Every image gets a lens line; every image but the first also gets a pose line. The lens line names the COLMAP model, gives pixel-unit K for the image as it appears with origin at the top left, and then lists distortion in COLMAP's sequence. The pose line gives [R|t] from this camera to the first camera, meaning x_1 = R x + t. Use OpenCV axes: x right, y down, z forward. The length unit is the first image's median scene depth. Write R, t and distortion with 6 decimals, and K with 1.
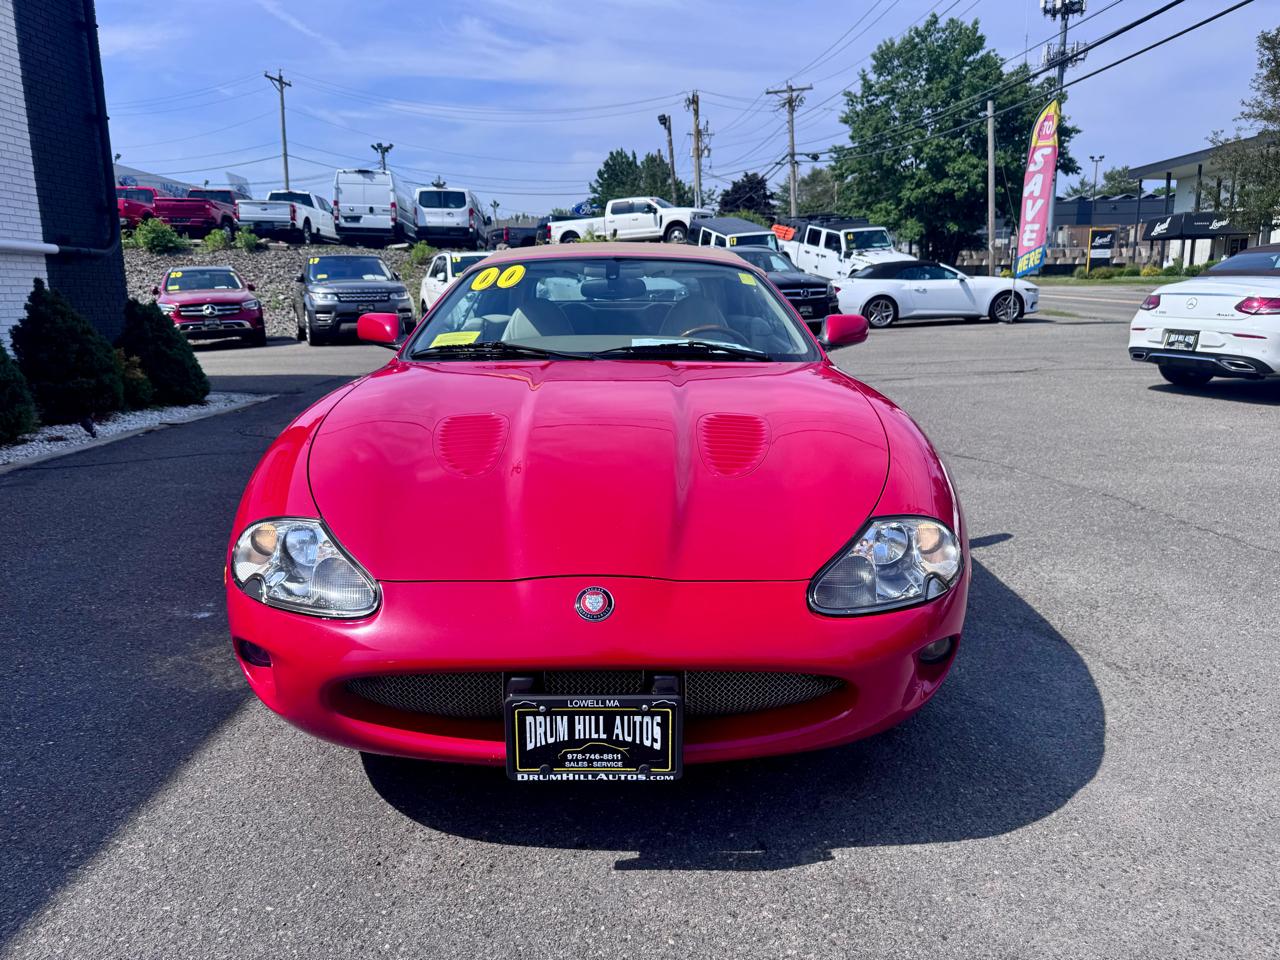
lens RADIAL K [[919.1, 0, 648.7], [0, 919.1, 451.1], [0, 0, 1]] dist [0.030895, -0.032076]
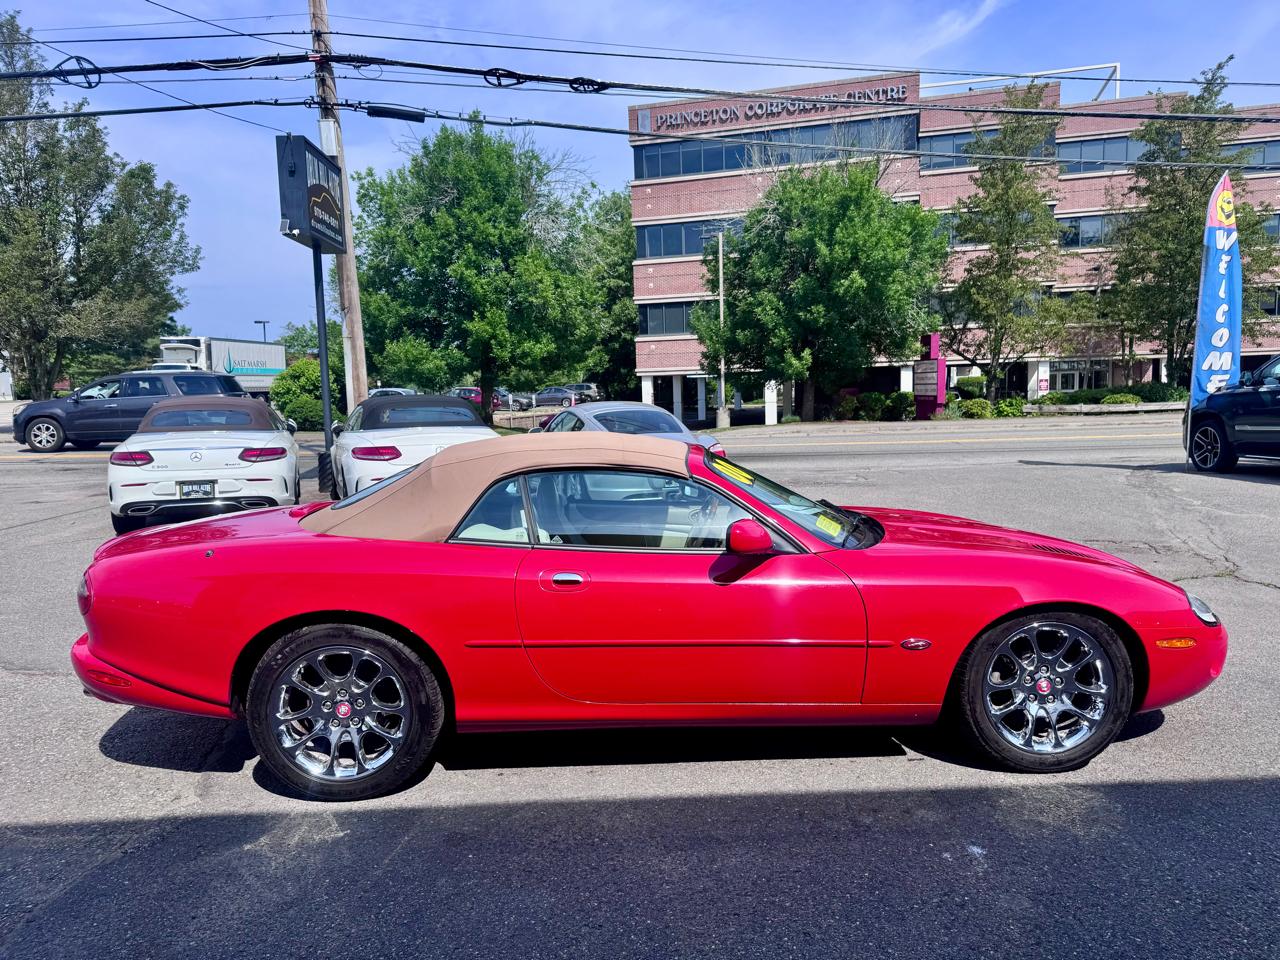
lens RADIAL K [[898.7, 0, 640.0], [0, 898.7, 480.0], [0, 0, 1]] dist [0.020194, -0.028119]
pose [[-0.019497, -0.089898, 0.995760, -0.154739], [0.195411, 0.976399, 0.091976, -0.038534], [-0.980528, 0.196375, -0.001470, 0.145671]]
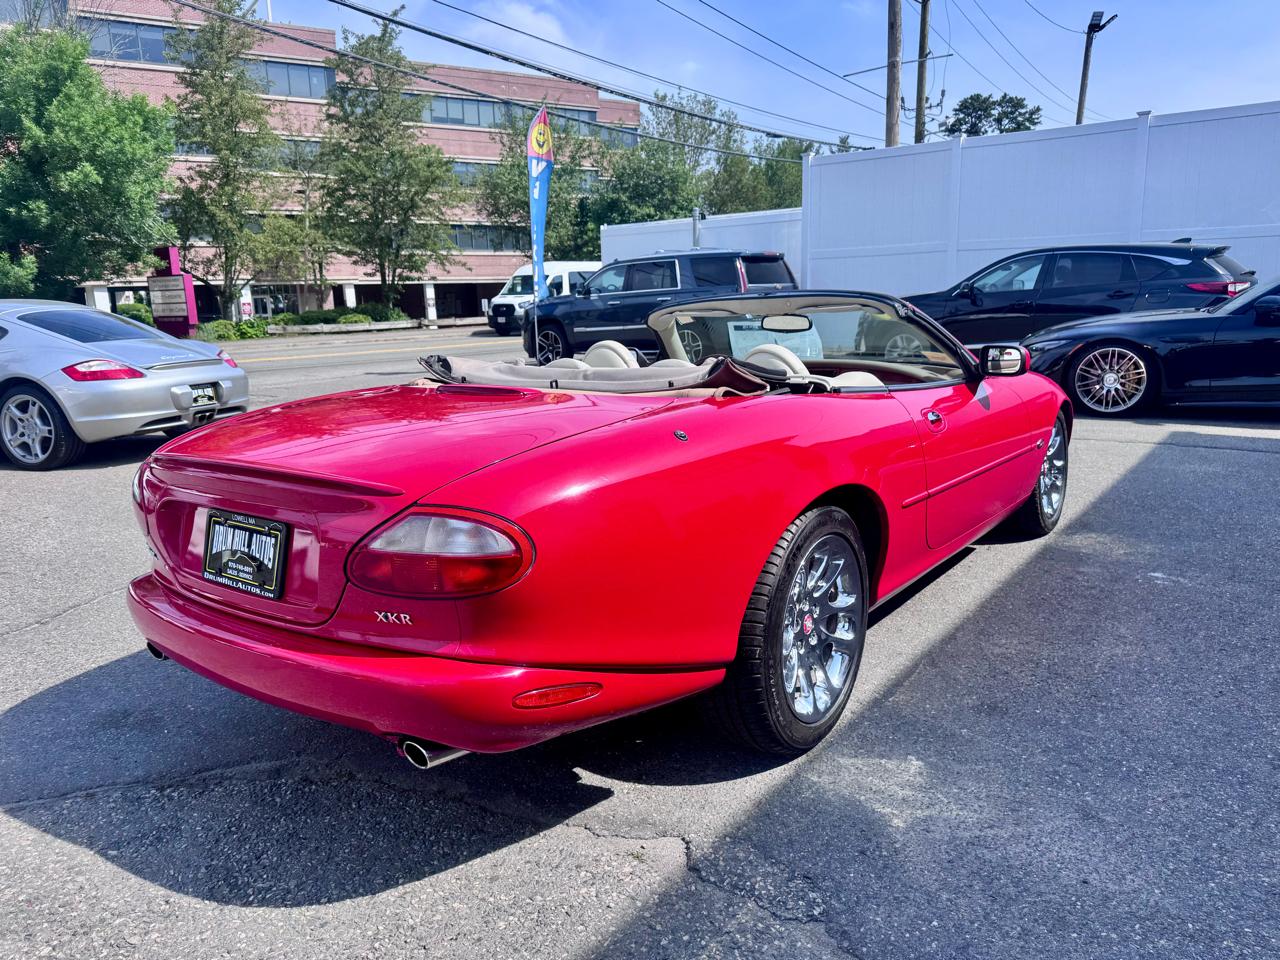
lens RADIAL K [[895.7, 0, 632.3], [0, 895.7, 486.1], [0, 0, 1]] dist [0.015093, -0.018119]
pose [[-0.786010, -0.096227, 0.610678, -0.075269], [0.140679, 0.934056, 0.328252, -0.049309], [-0.601995, 0.343919, -0.720640, 0.260045]]
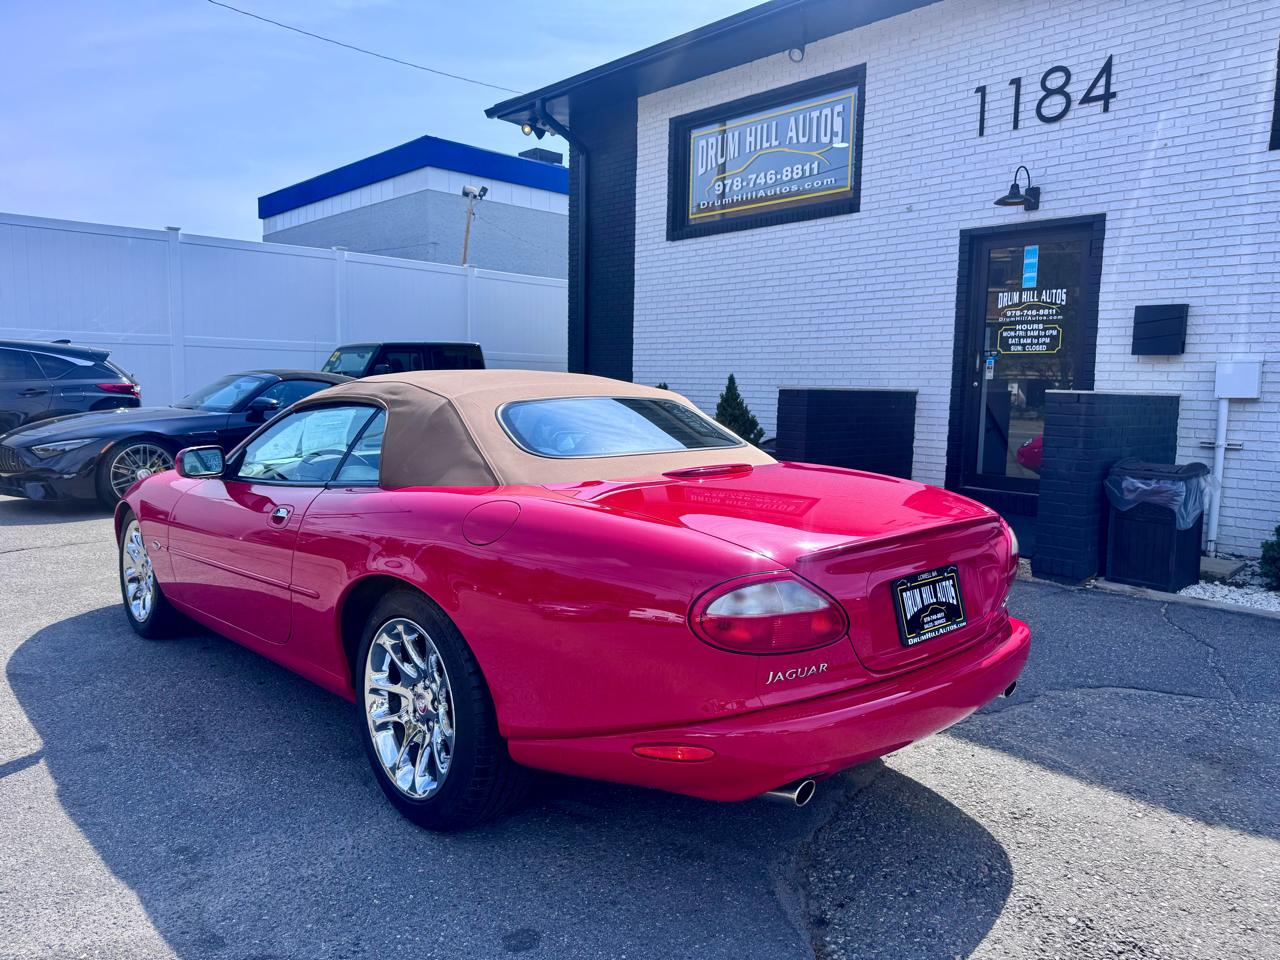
lens RADIAL K [[898.7, 0, 640.0], [0, 898.7, 480.0], [0, 0, 1]] dist [0.020194, -0.028119]
pose [[-0.739999, 0.064103, -0.669546, 0.068415], [-0.123803, 0.965459, 0.229265, -0.051798], [0.661116, 0.252548, -0.706502, 0.266705]]
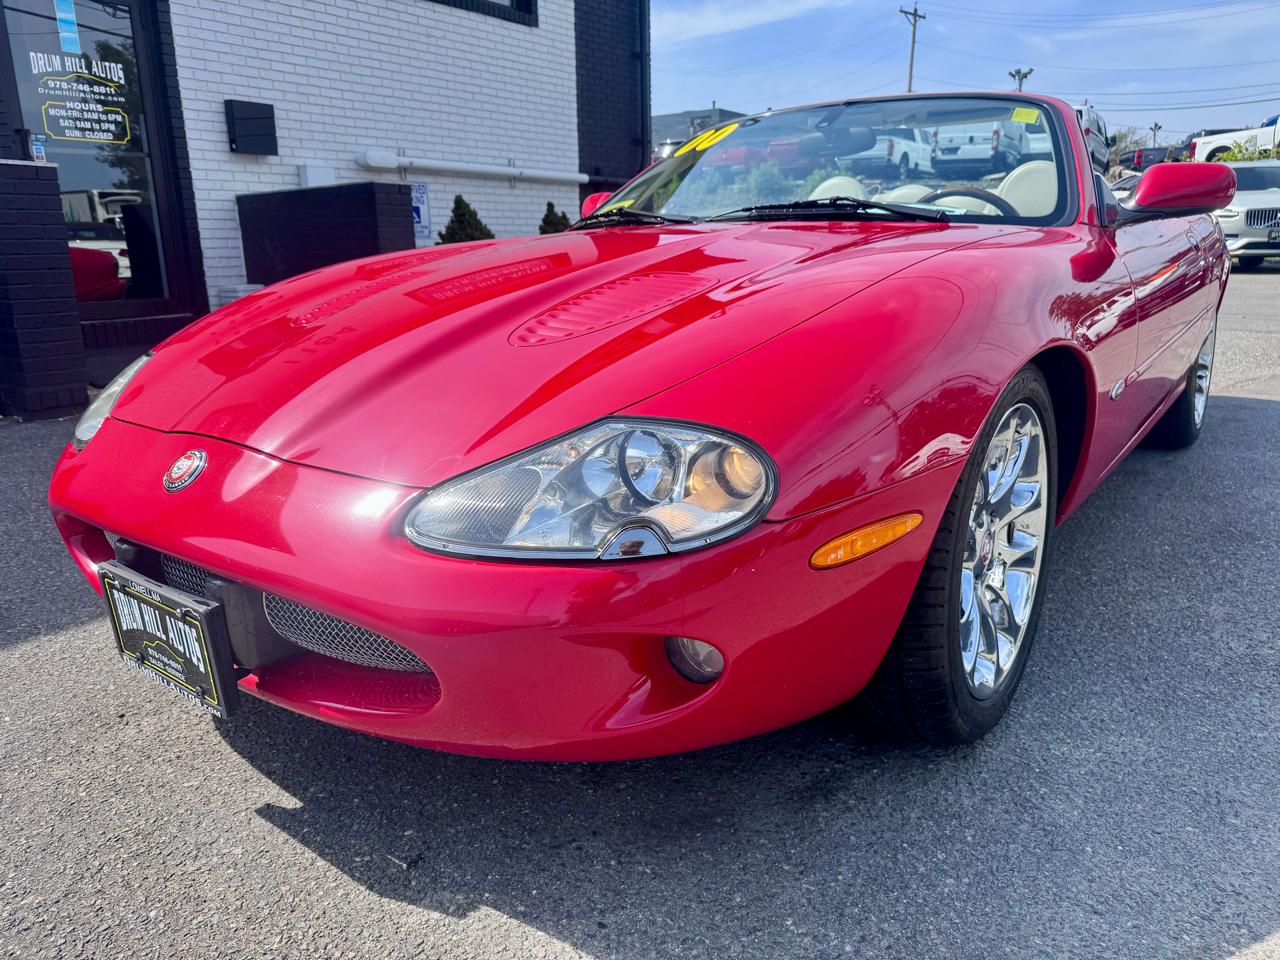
lens RADIAL K [[915.2, 0, 635.3], [0, 915.2, 494.5], [0, 0, 1]] dist [-0.009962, -0.002077]
pose [[0.783765, 0.155678, -0.601229, 0.043562], [-0.093466, 0.986615, 0.133624, 0.003040], [0.613984, -0.048535, 0.787825, 0.039367]]
